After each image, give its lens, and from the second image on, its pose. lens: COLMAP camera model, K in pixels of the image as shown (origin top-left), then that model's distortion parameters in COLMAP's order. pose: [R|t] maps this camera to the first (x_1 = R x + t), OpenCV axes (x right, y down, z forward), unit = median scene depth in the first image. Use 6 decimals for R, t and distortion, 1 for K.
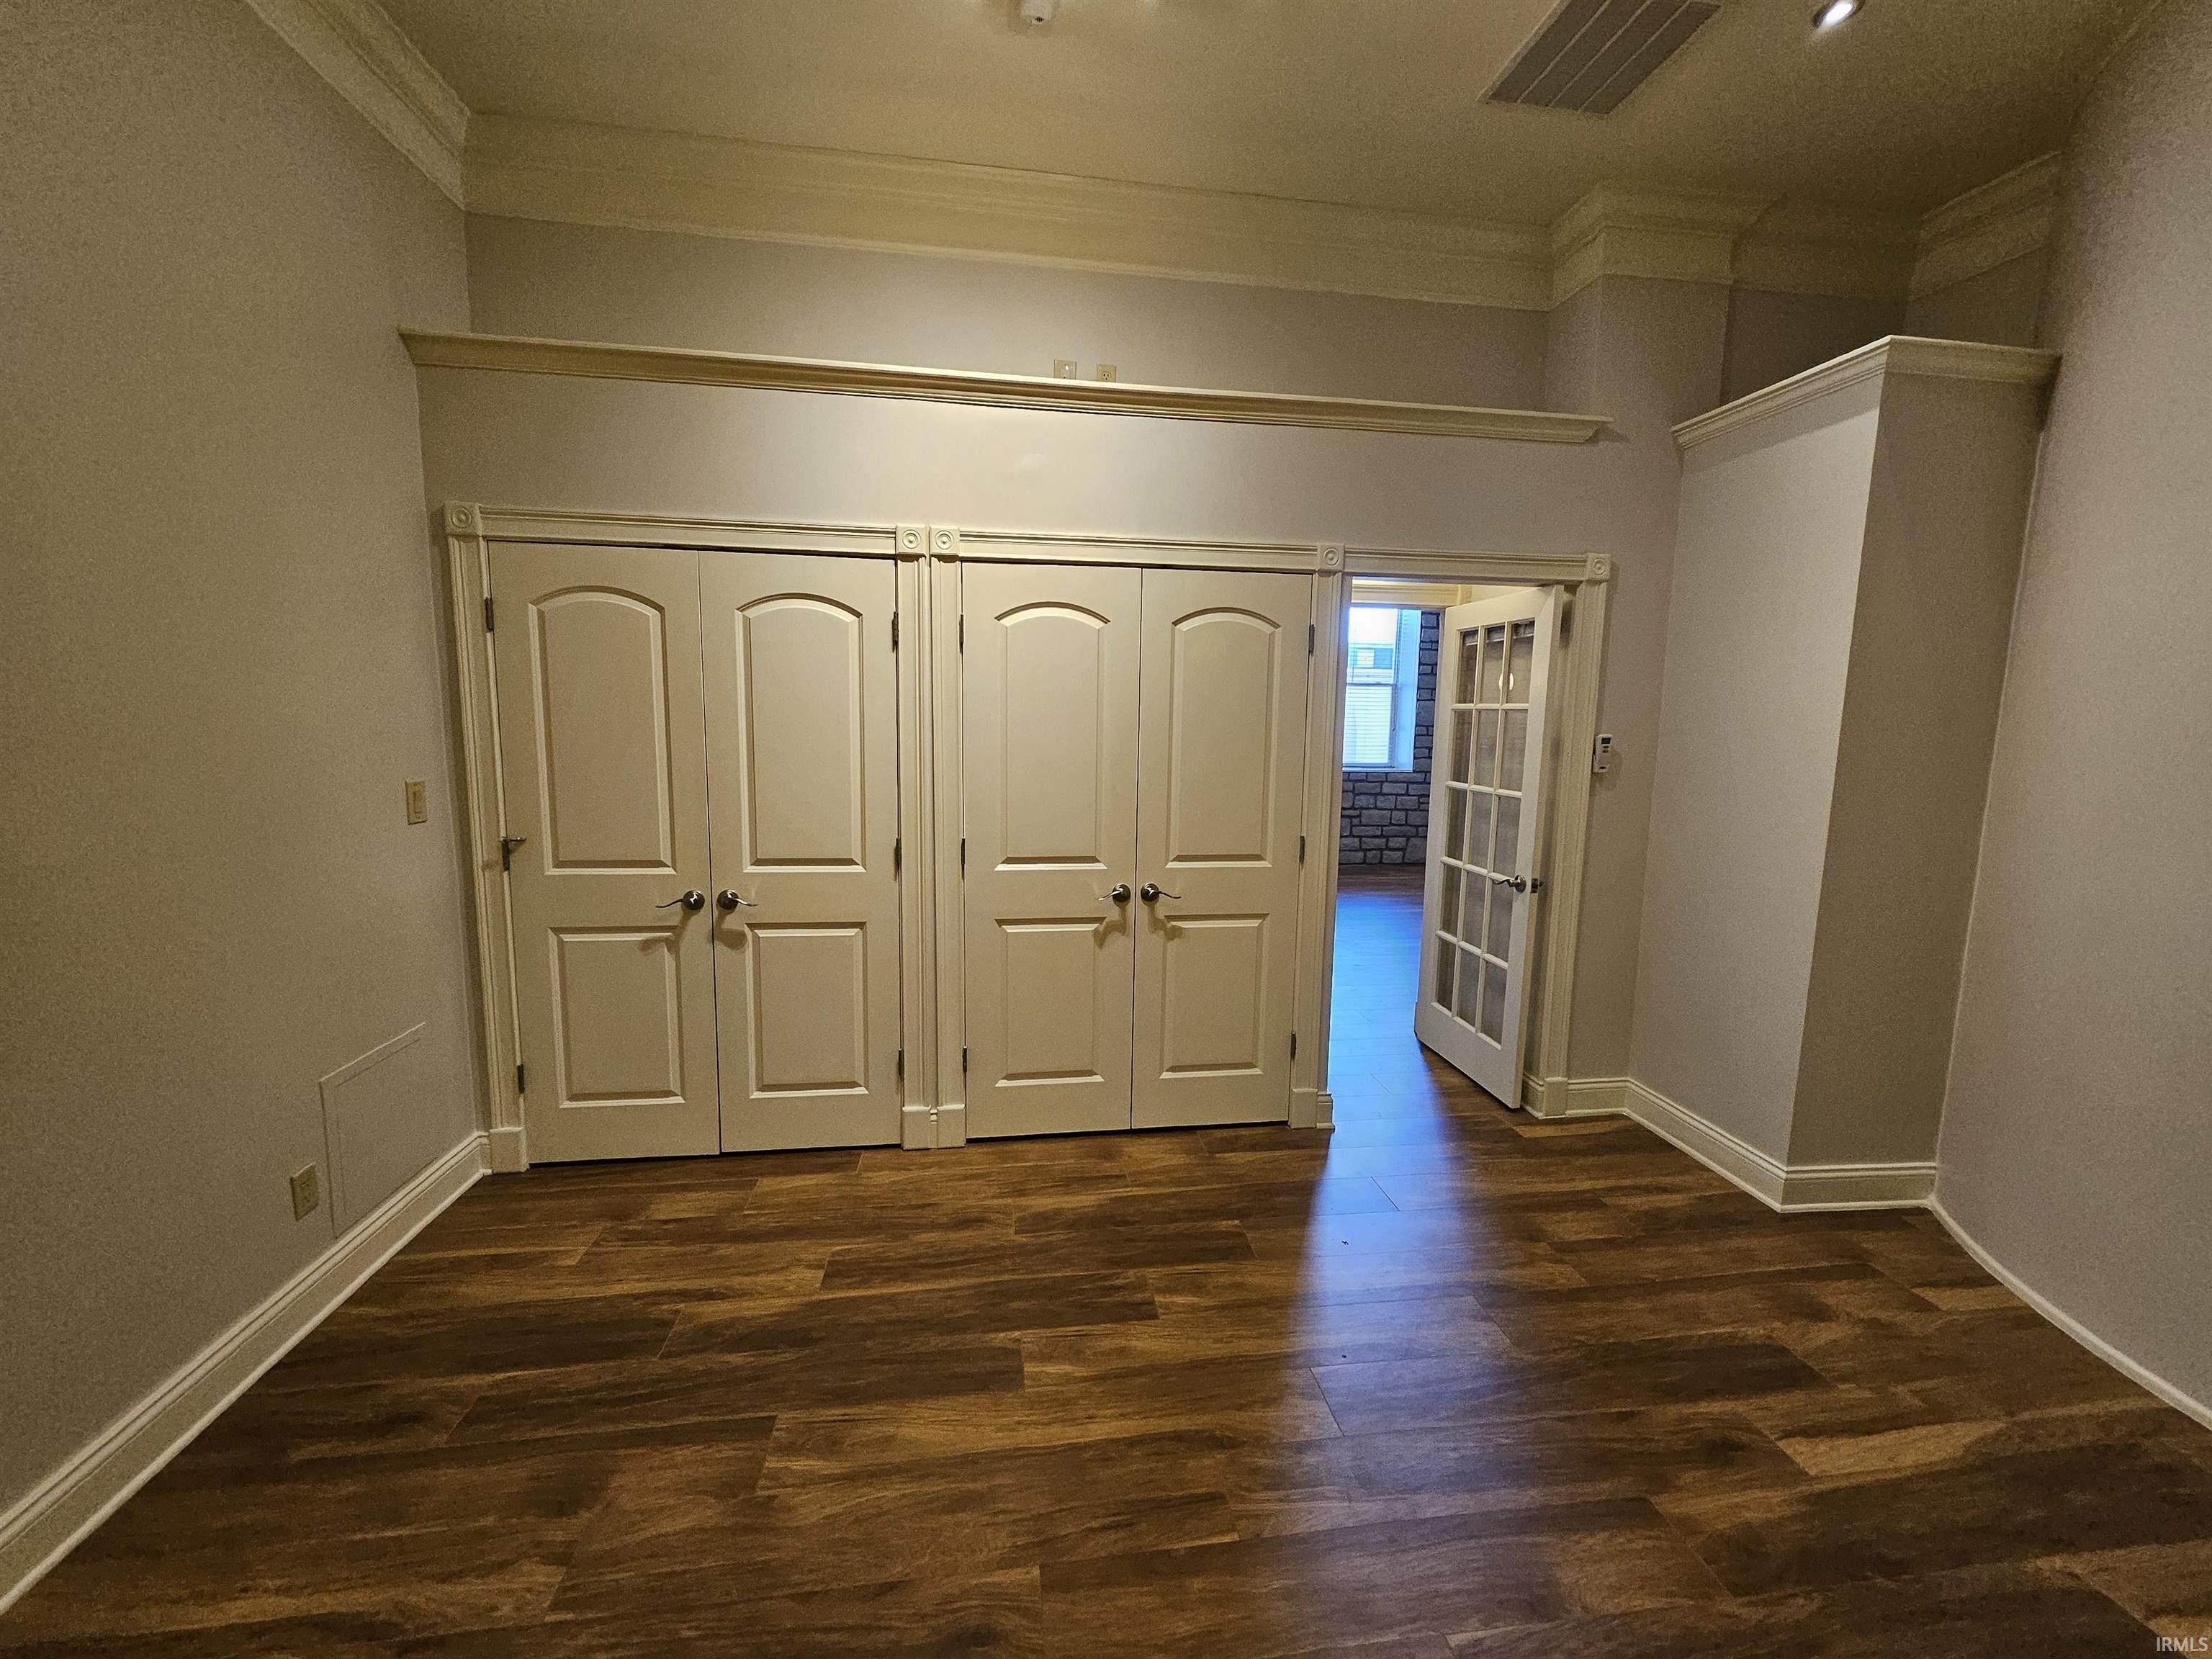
lens RADIAL K [[867.8, 0, 1104.3], [0, 867.8, 830.6], [0, 0, 1]] dist [0.007053, -0.002534]
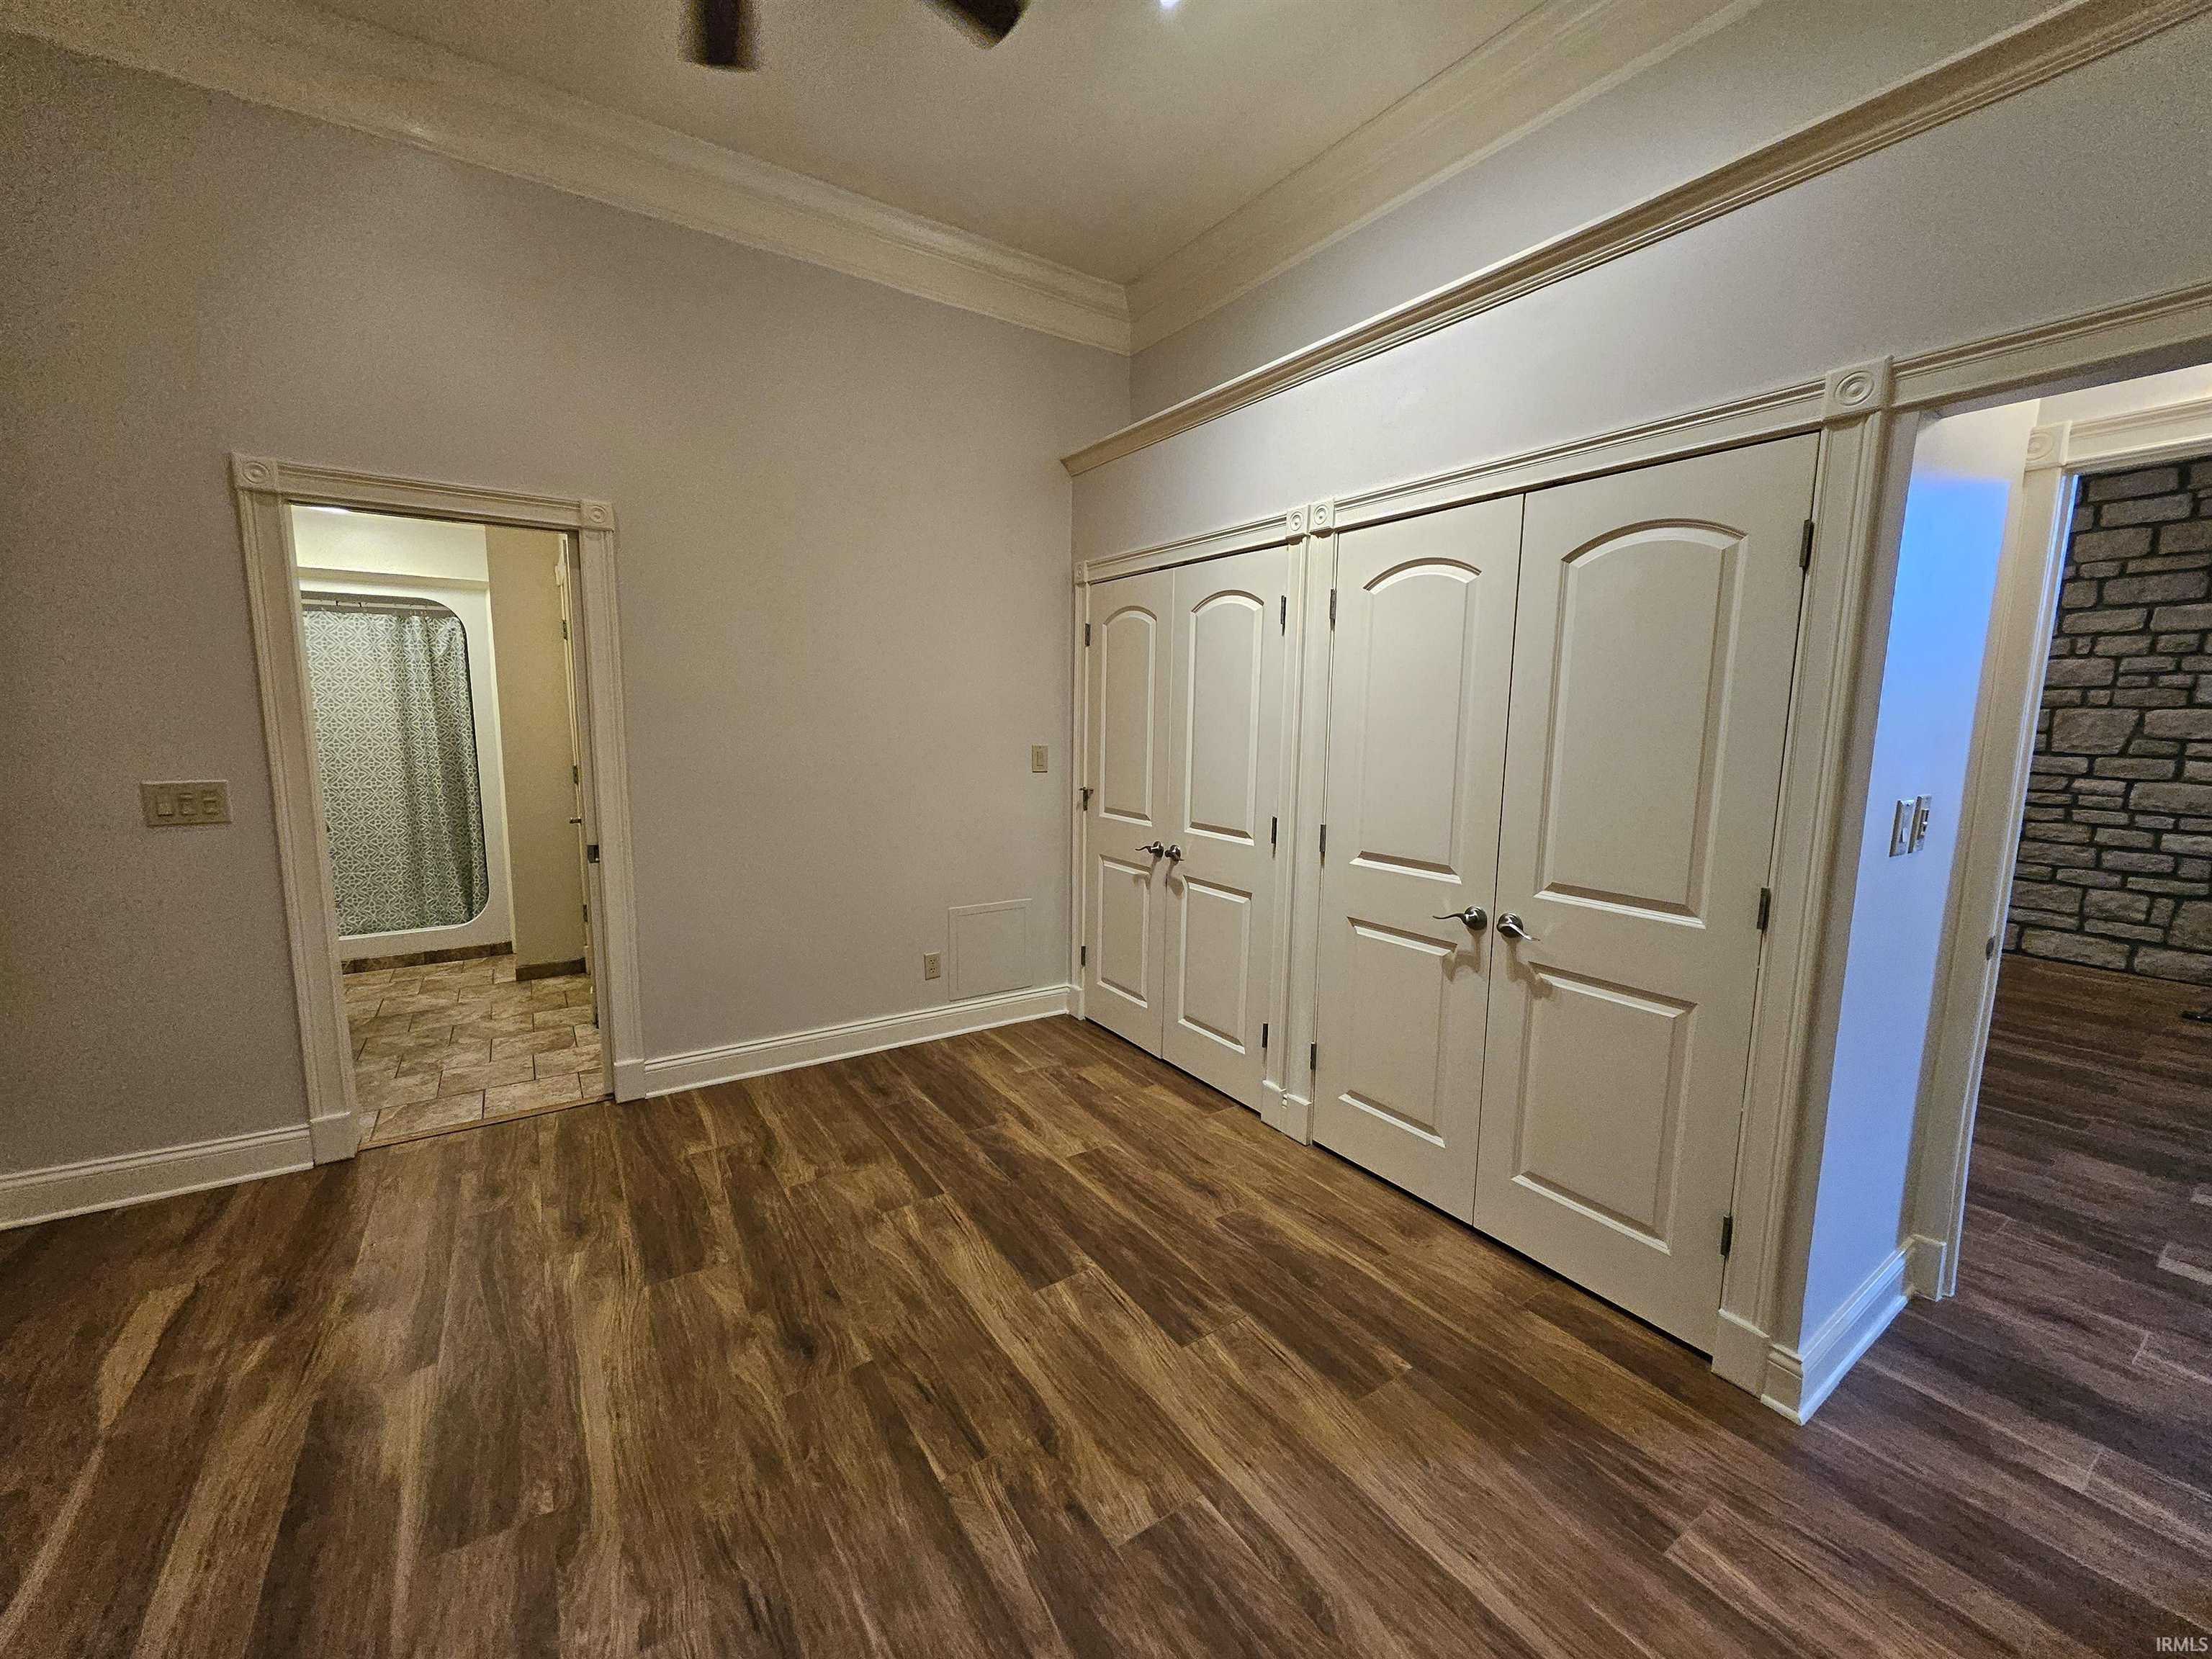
lens RADIAL K [[867.8, 0, 1101.7], [0, 867.8, 829.4], [0, 0, 1]] dist [0.007053, -0.002534]
pose [[0.432486, 0.111287, -0.894747, 0.628937], [-0.122398, 0.990414, 0.064023, -0.018258], [0.893294, 0.081826, 0.441961, 0.386261]]
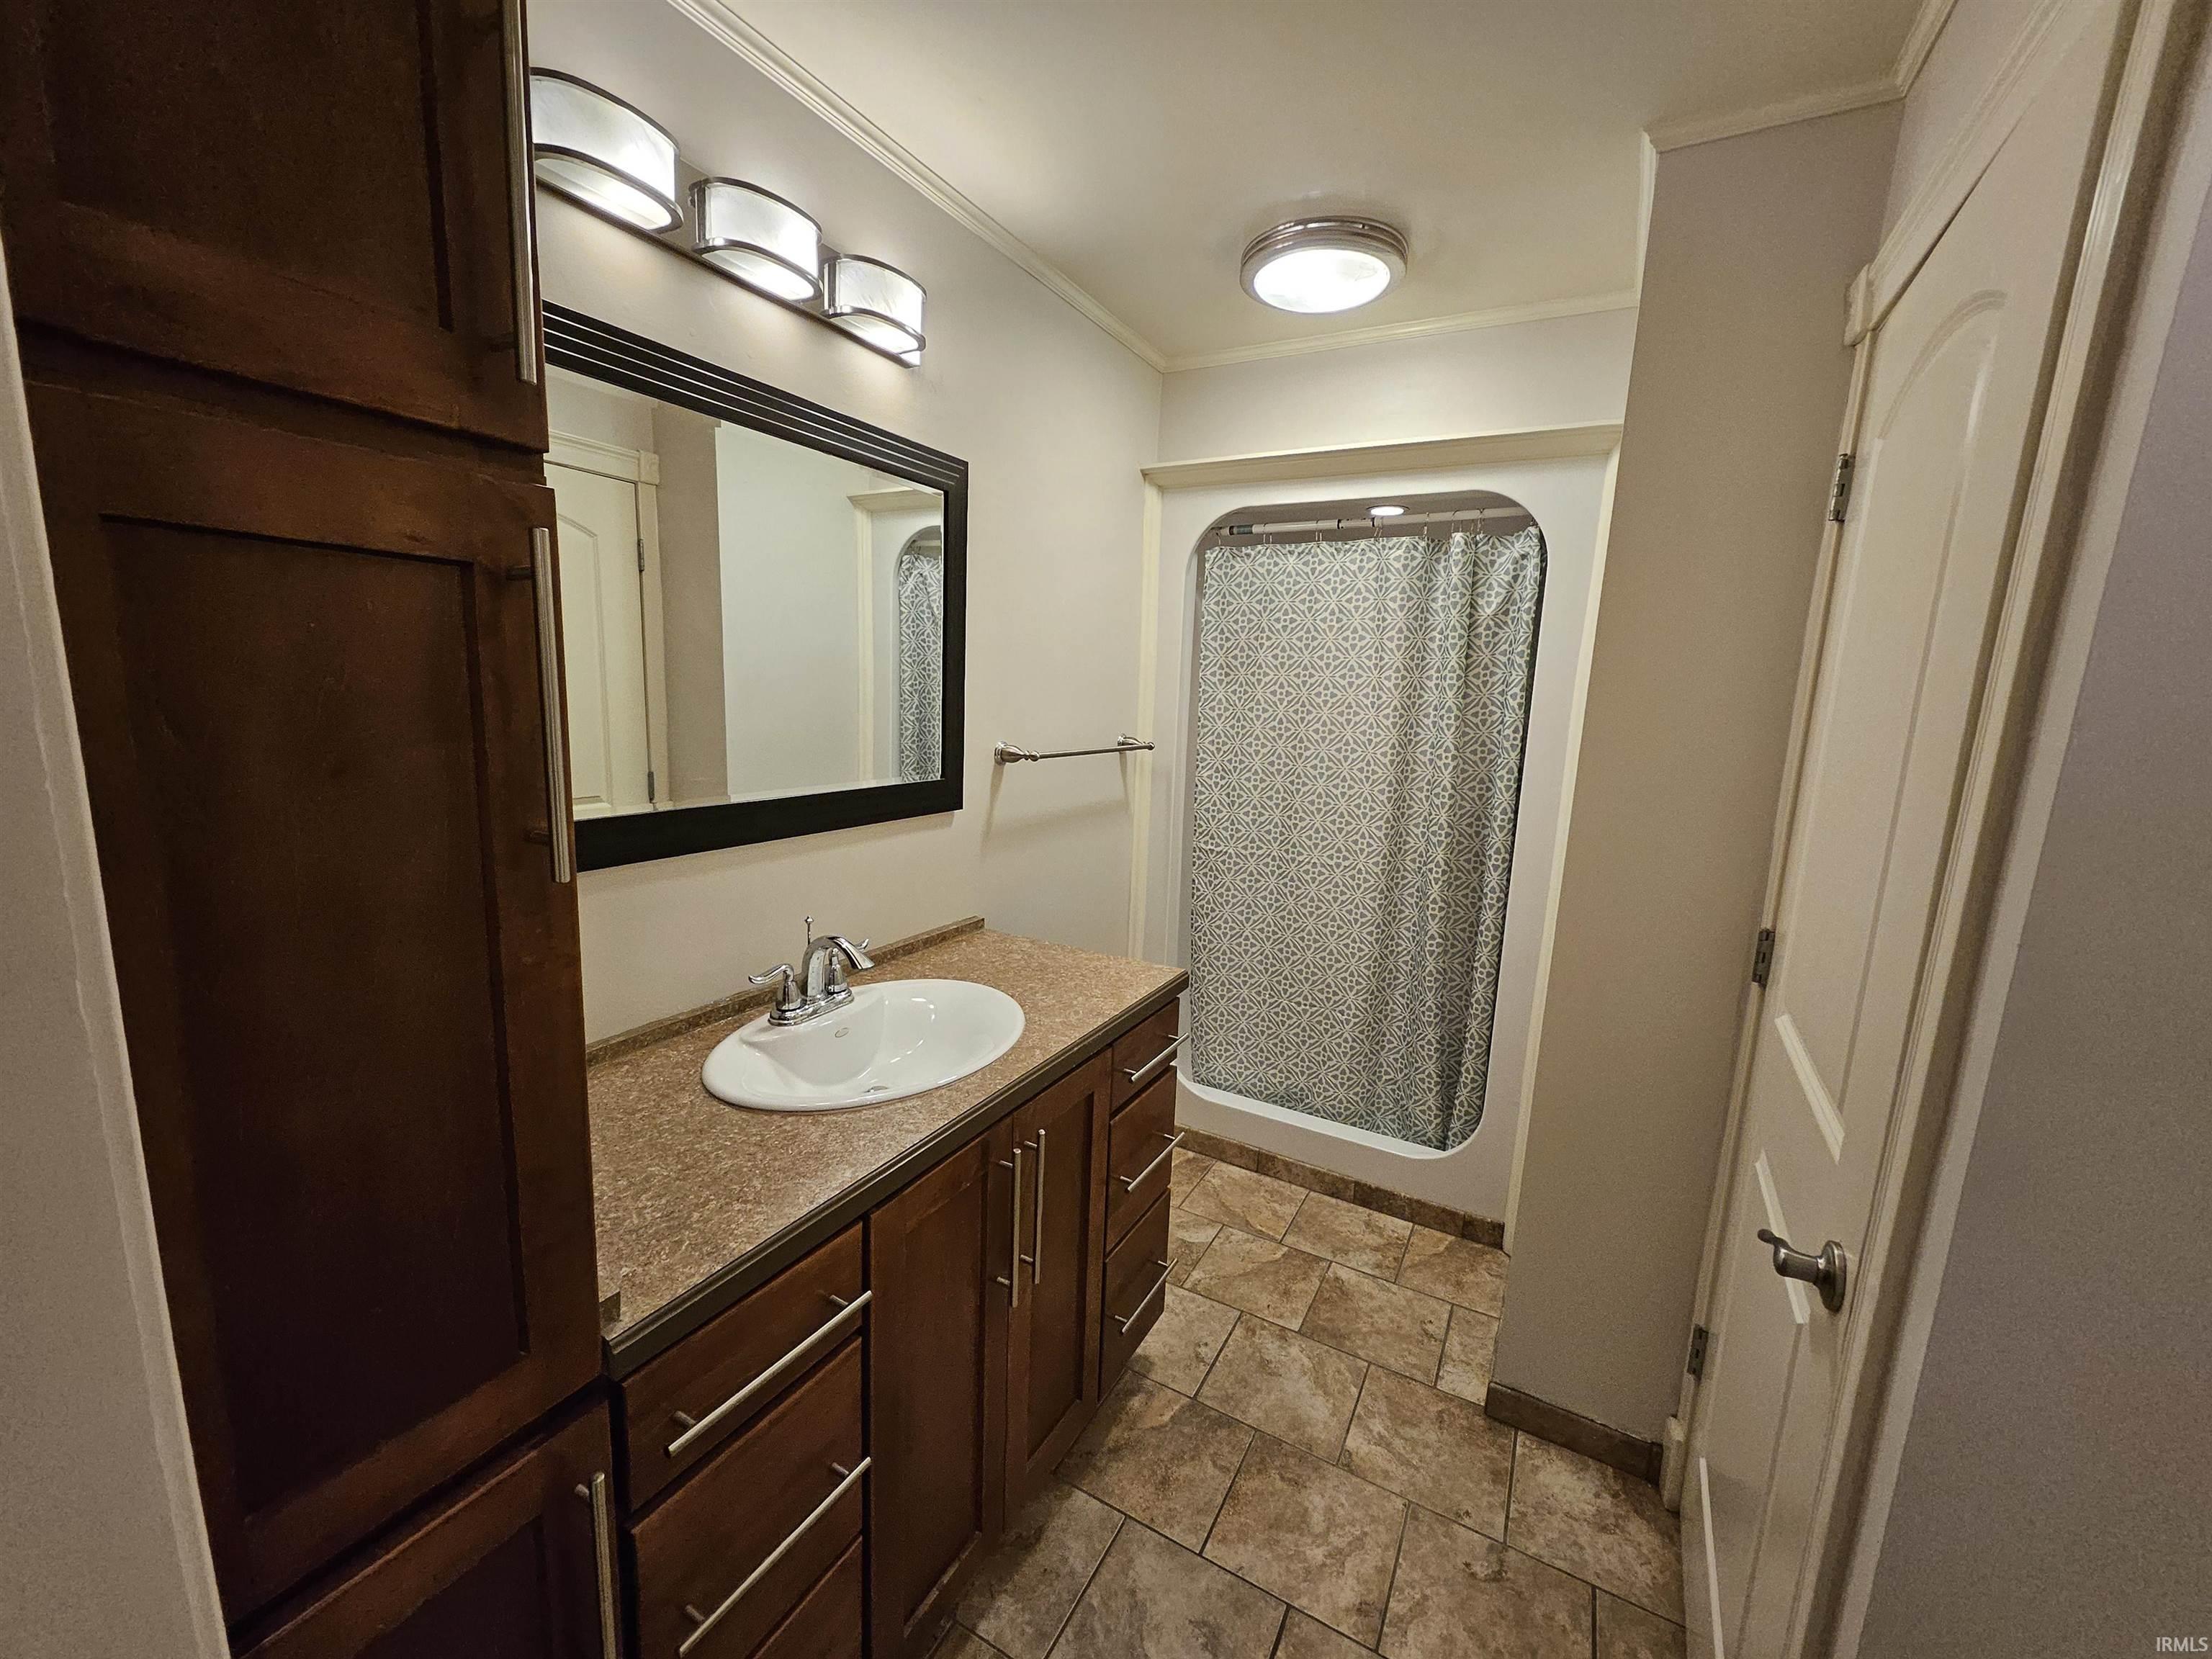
lens RADIAL K [[867.8, 0, 1106.3], [0, 867.8, 822.8], [0, 0, 1]] dist [0.007053, -0.002534]
pose [[-0.602968, 0.089191, -0.792764, -0.653584], [-0.154333, 0.961917, 0.225606, -0.029788], [0.782694, 0.258382, -0.566240, 0.178708]]
